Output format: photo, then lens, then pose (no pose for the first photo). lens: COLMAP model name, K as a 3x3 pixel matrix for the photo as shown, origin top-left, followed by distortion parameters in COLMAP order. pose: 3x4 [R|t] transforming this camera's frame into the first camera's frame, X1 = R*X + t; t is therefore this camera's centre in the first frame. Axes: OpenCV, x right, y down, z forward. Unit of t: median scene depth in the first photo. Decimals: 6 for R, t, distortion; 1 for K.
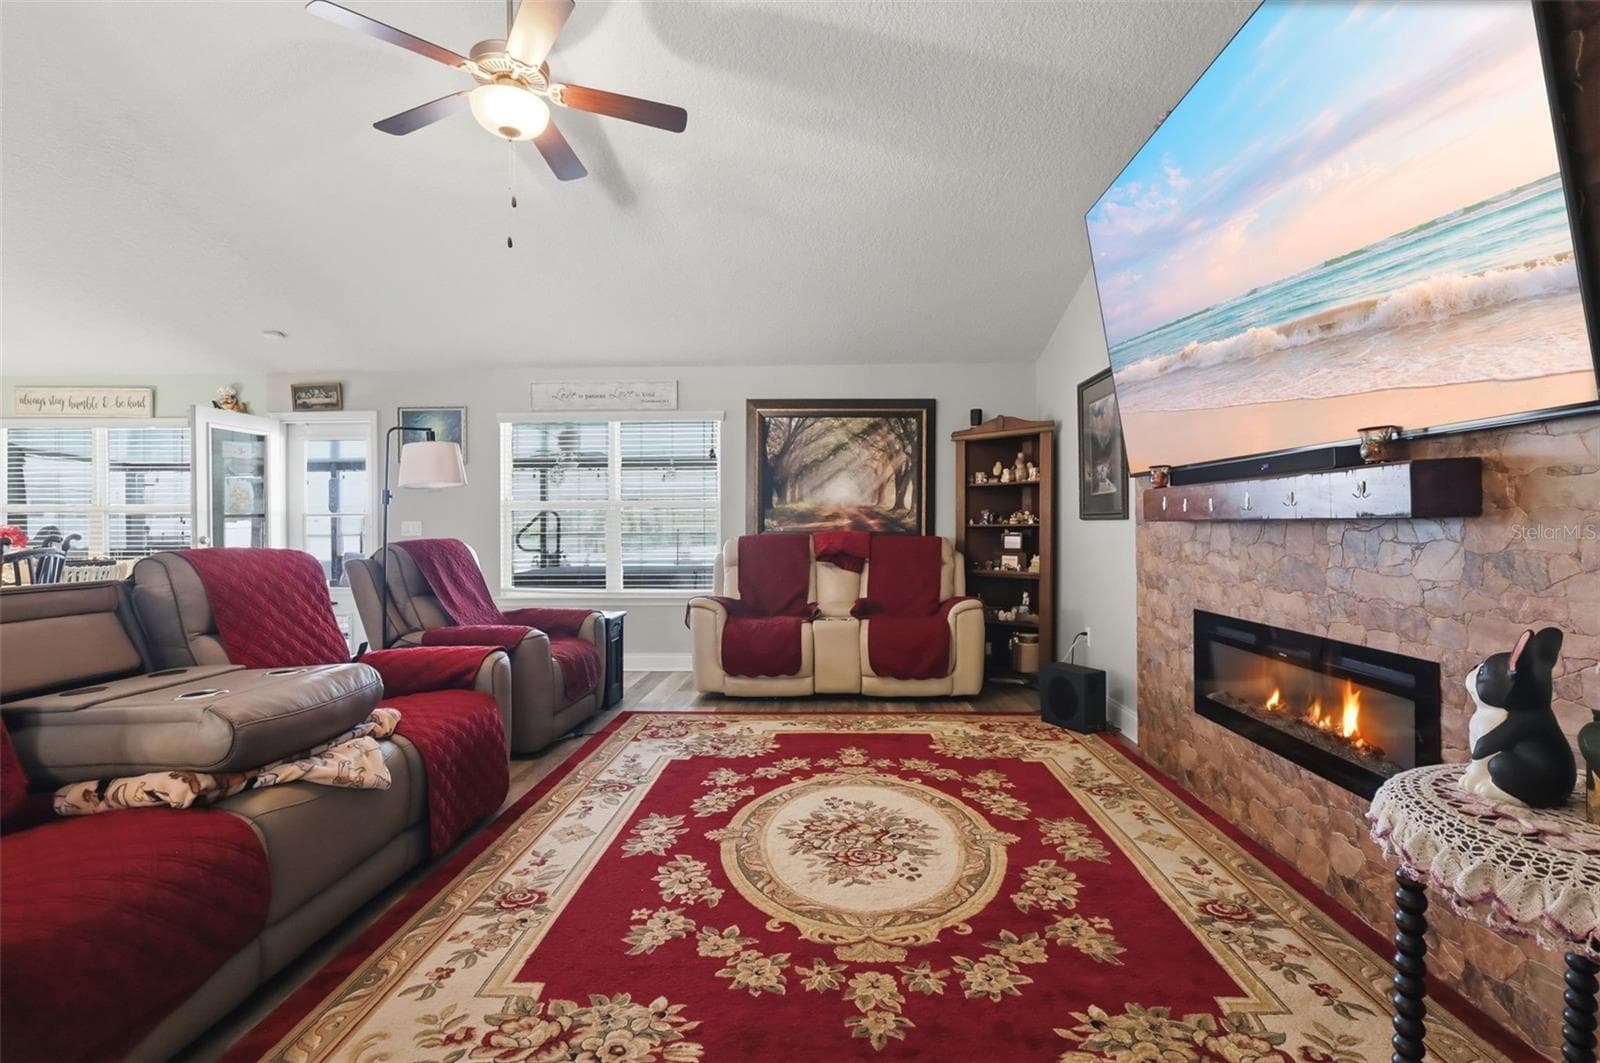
lens RADIAL K [[718.8, 0, 802.9], [0, 718.8, 522.9], [0, 0, 1]] dist [0.003052, 0.000448]
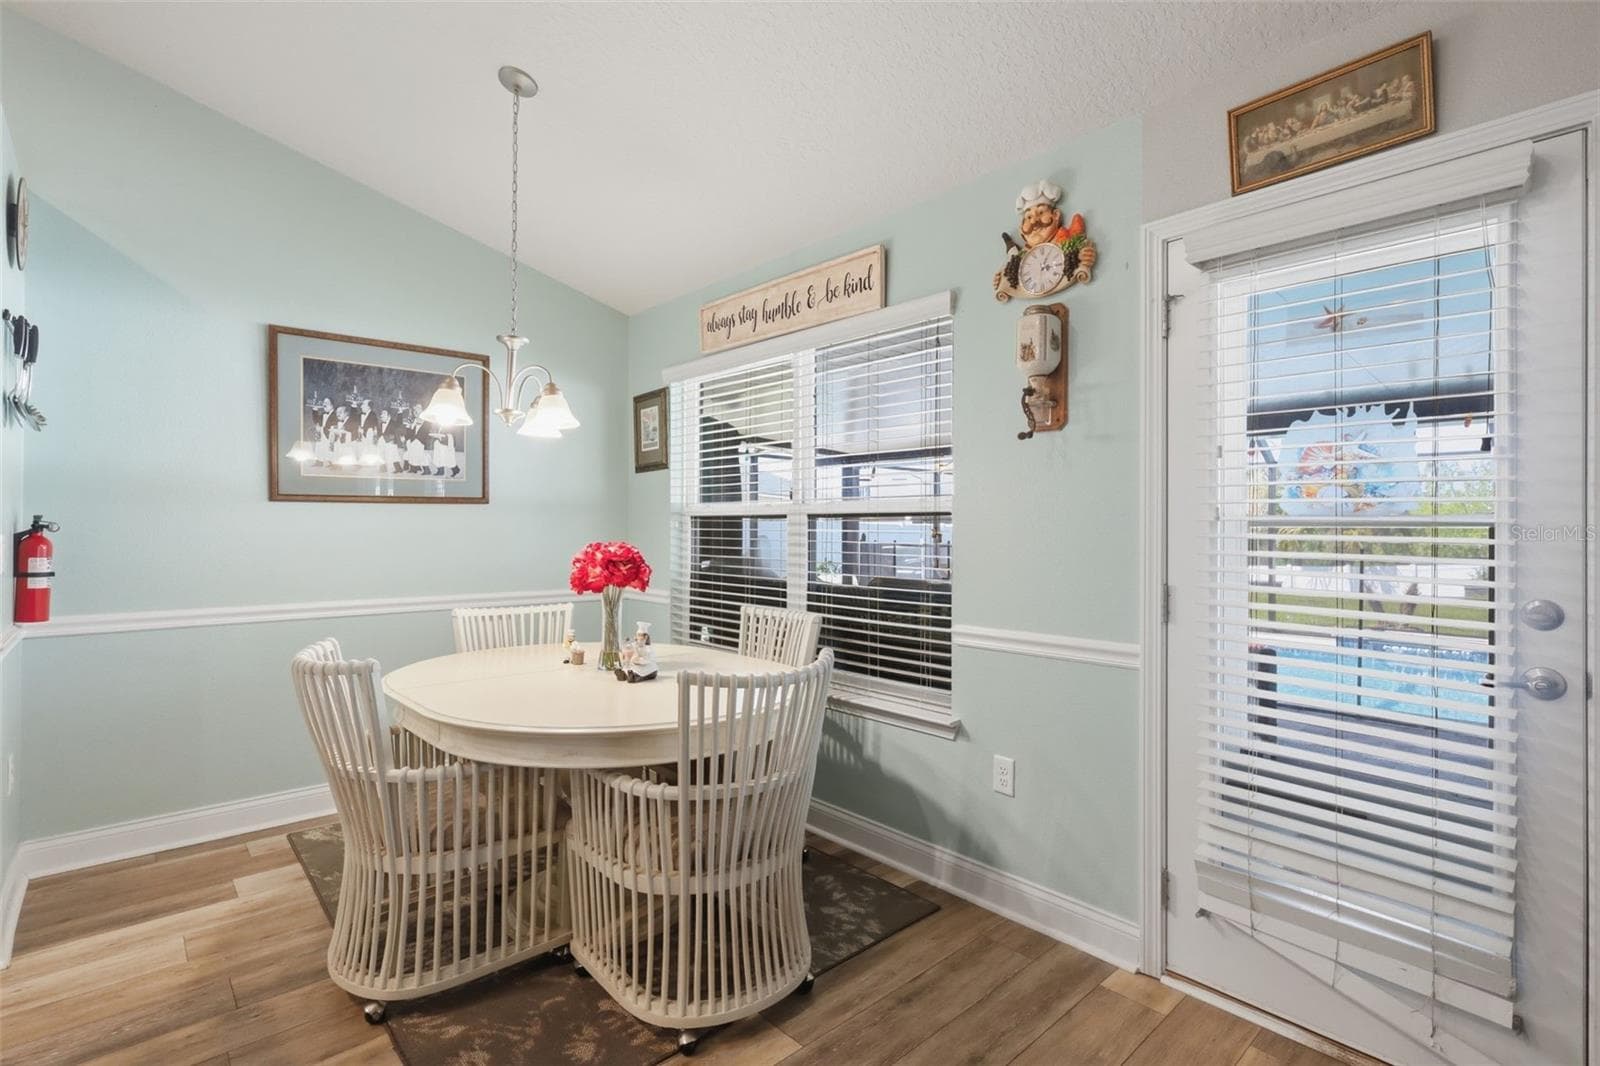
lens RADIAL K [[718.8, 0, 802.9], [0, 718.8, 524.4], [0, 0, 1]] dist [0.003052, 0.000448]
pose [[0.692136, 0.003467, -0.721759, -0.611435], [-0.006564, 0.999977, -0.001491, -0.011539], [0.721737, 0.005770, 0.692143, 0.652353]]
